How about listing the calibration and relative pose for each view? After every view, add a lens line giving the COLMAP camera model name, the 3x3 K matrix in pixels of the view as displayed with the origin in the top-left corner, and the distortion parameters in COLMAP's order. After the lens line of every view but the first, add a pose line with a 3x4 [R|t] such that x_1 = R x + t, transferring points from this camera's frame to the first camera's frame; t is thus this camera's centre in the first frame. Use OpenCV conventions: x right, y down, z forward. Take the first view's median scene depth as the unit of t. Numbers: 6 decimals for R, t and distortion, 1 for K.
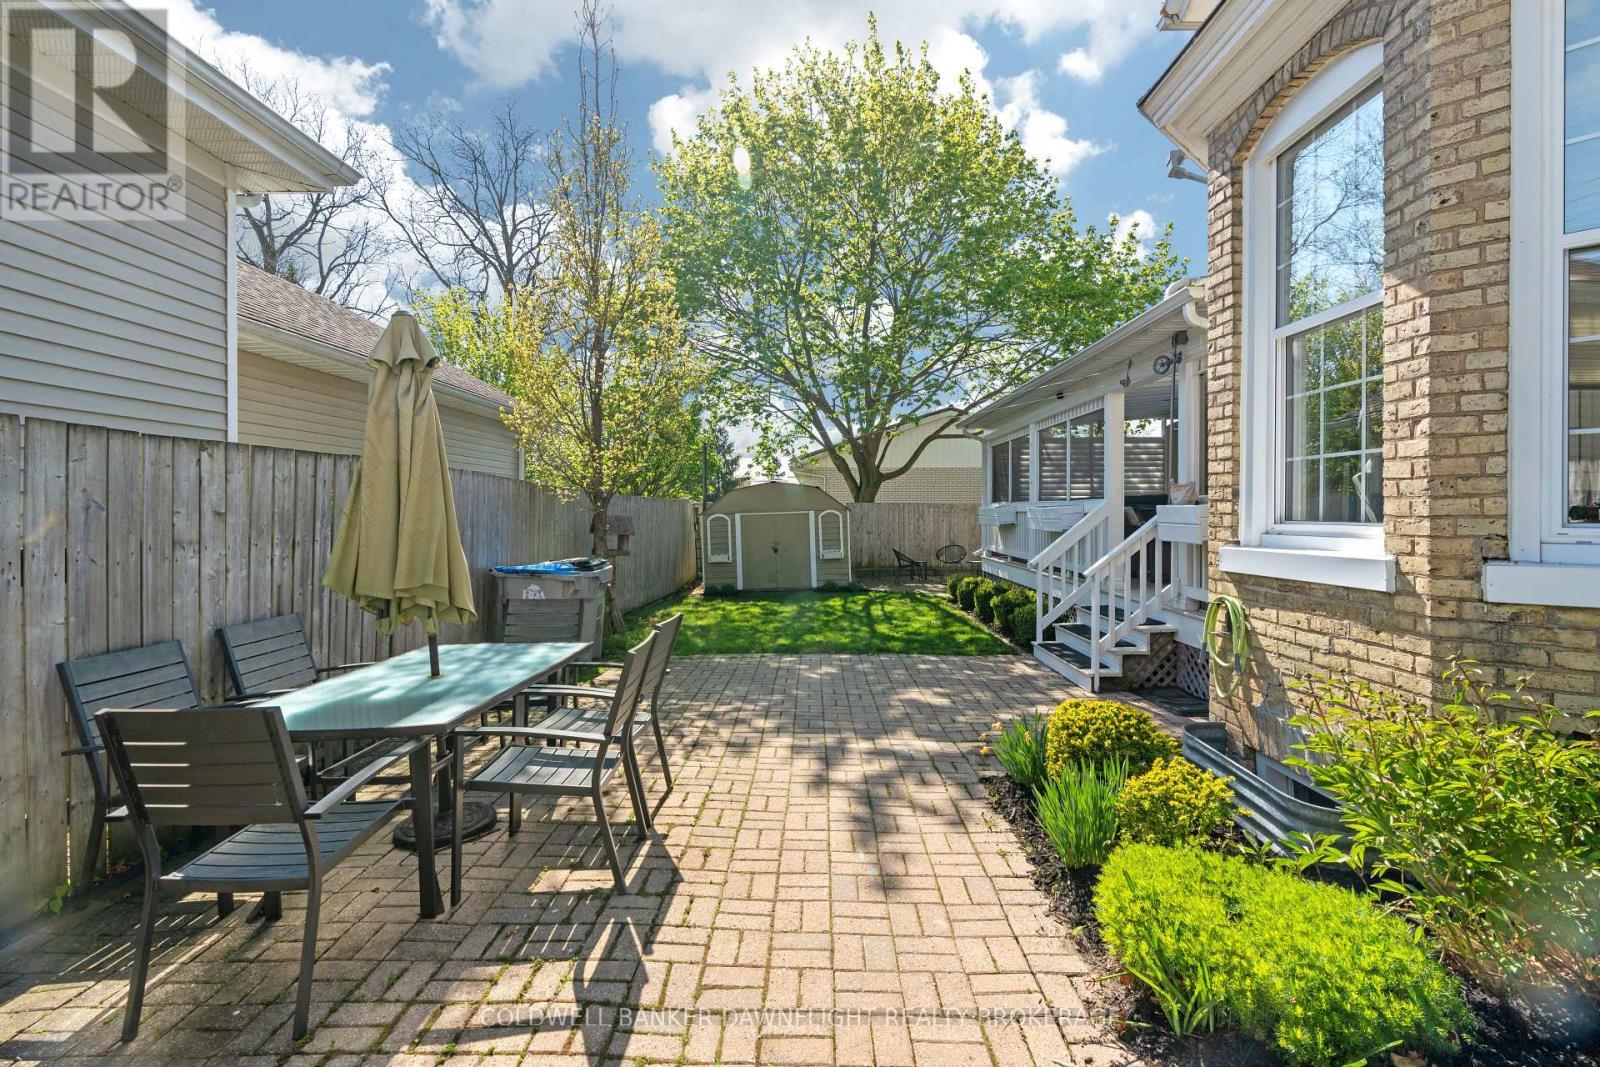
lens RADIAL K [[724.8, 0, 795.5], [0, 724.8, 507.3], [0, 0, 1]] dist [-0.008225, 0.001700]
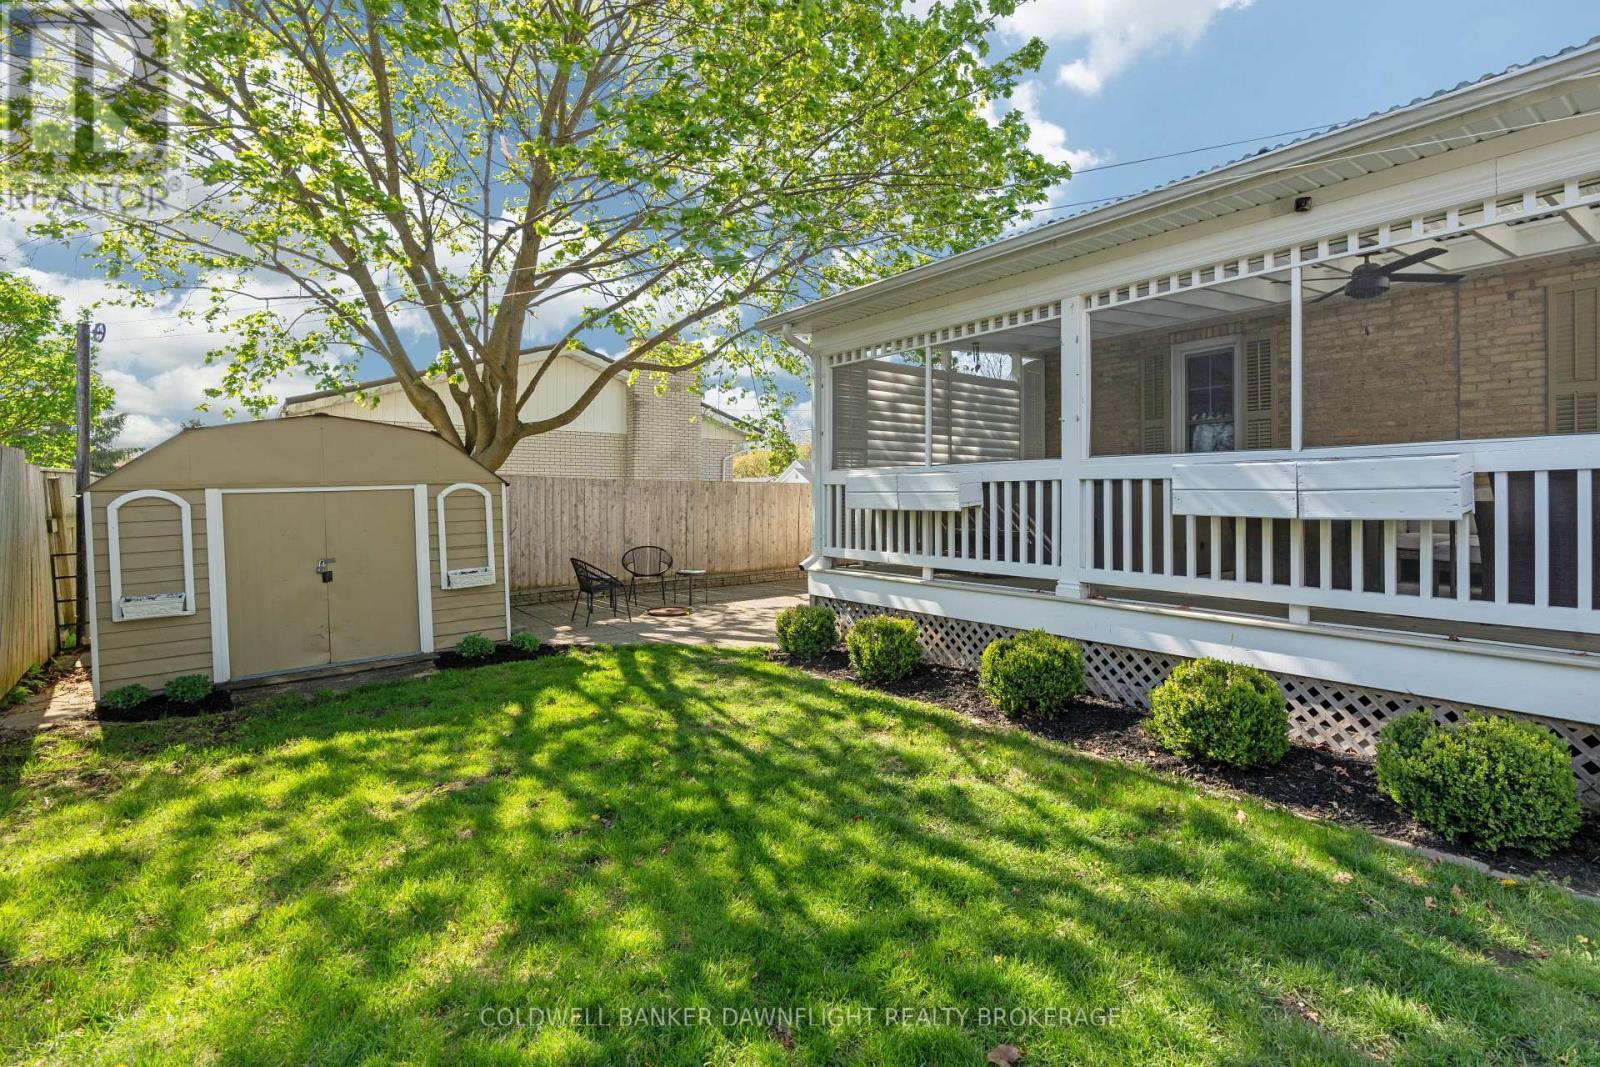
lens RADIAL K [[724.8, 0, 795.5], [0, 724.8, 507.3], [0, 0, 1]] dist [-0.008225, 0.001700]
pose [[0.775506, -0.006117, 0.631310, -0.081981], [-0.002599, 0.999914, 0.012881, 0.012357], [-0.631334, -0.011629, 0.775424, 0.496117]]
